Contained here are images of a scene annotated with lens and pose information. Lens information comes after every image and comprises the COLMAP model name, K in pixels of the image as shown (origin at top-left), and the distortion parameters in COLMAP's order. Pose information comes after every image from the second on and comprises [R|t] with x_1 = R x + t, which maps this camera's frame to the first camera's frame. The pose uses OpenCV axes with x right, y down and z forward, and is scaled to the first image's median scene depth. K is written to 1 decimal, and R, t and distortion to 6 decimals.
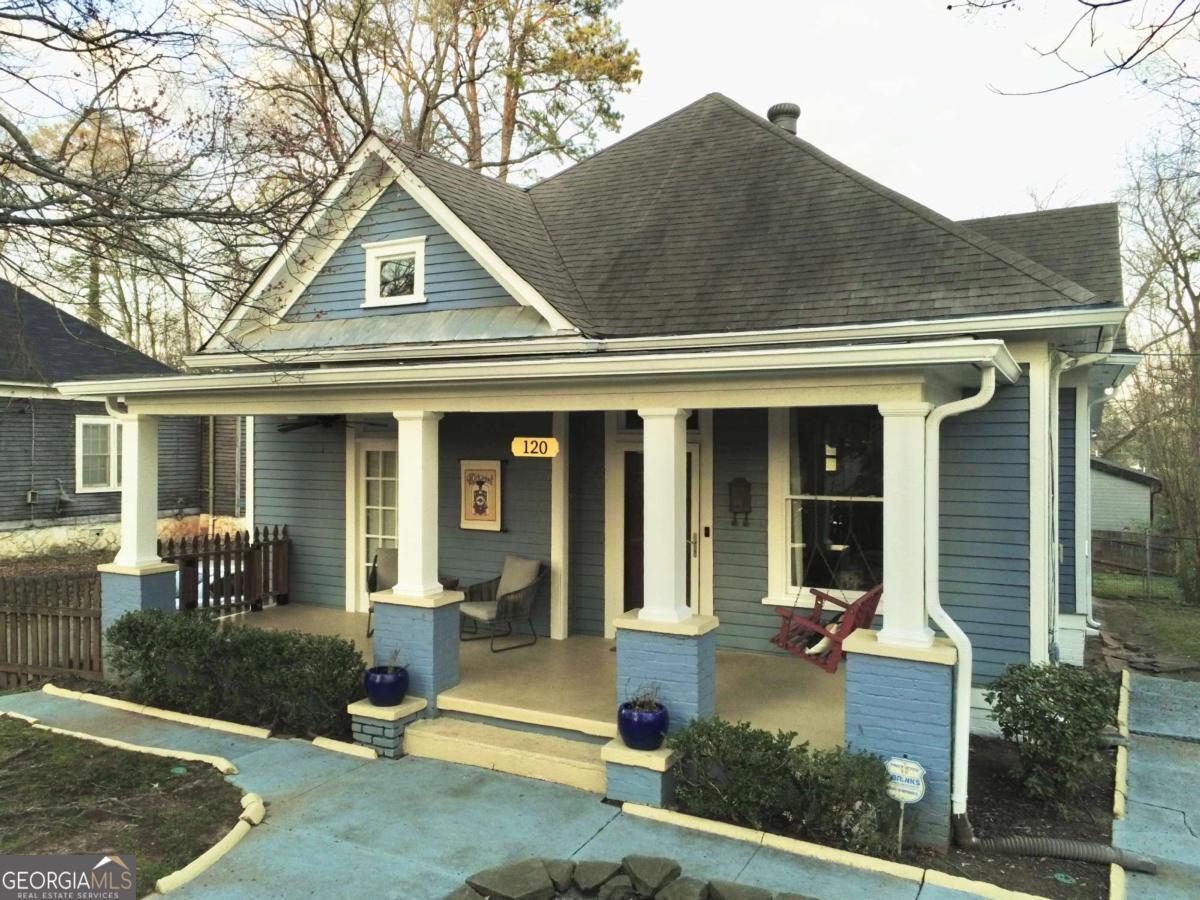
lens RADIAL K [[844.7, 0, 600.0], [0, 844.7, 450.0], [0, 0, 1]] dist [0.002897, 0.000545]
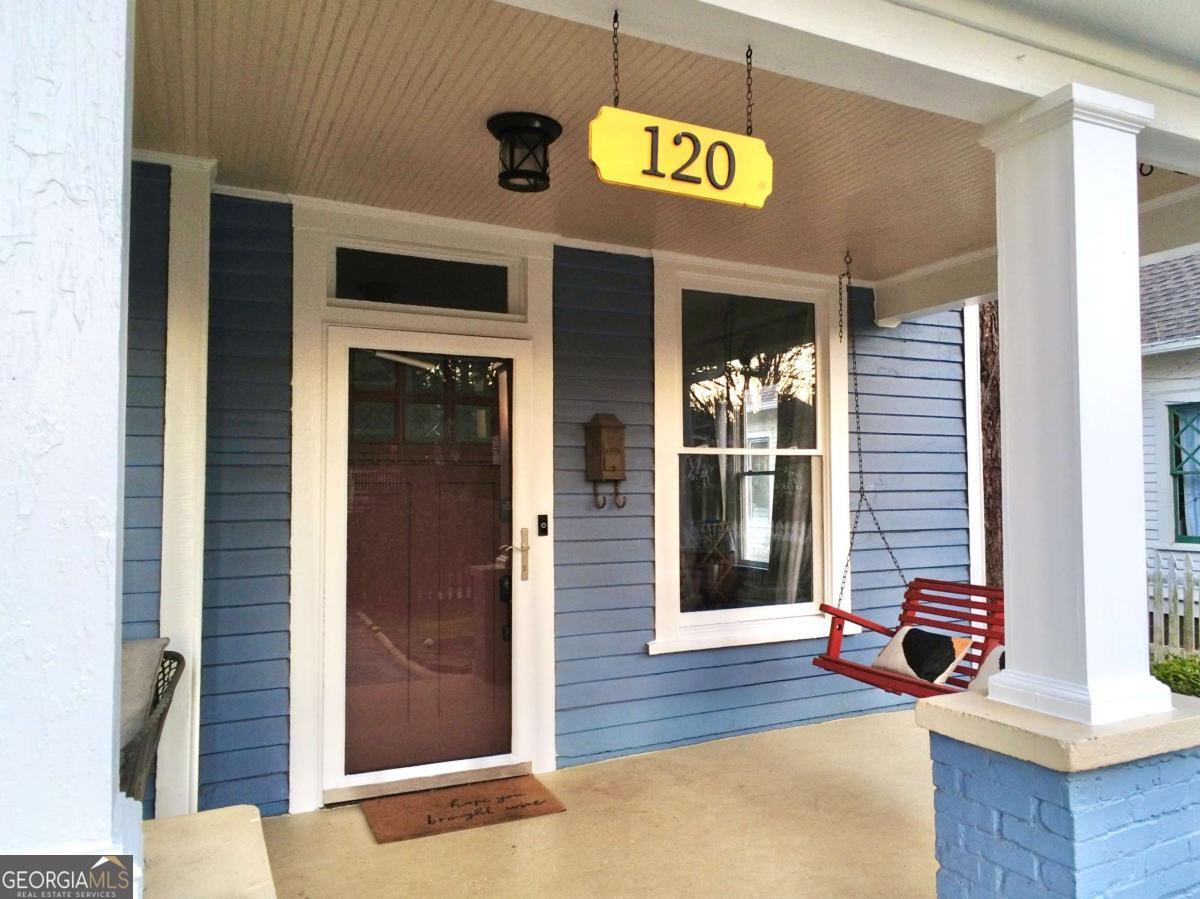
lens RADIAL K [[844.7, 0, 600.0], [0, 844.7, 449.5], [0, 0, 1]] dist [0.002897, 0.000545]
pose [[0.612403, 0.026519, 0.790101, -0.239421], [0.017586, 0.998733, -0.047153, 0.079053], [-0.790350, 0.042772, 0.611160, 0.694546]]
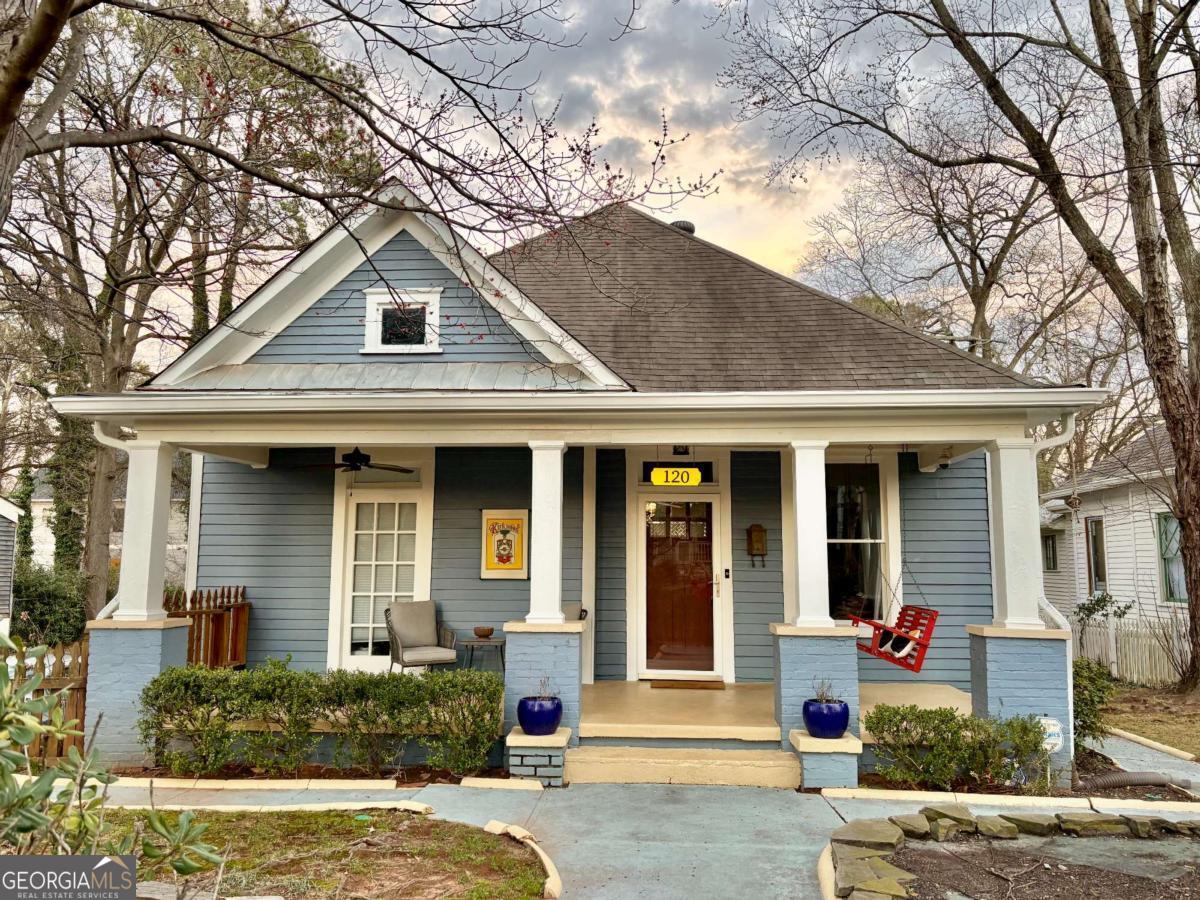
lens RADIAL K [[828.7, 0, 598.8], [0, 828.7, 473.5], [0, 0, 1]] dist [0.093640, -0.140551]
pose [[0.923372, 0.037798, 0.382042, -0.463587], [0.005654, 0.993694, -0.111980, 0.089688], [-0.383865, 0.105559, 0.917336, 0.046678]]
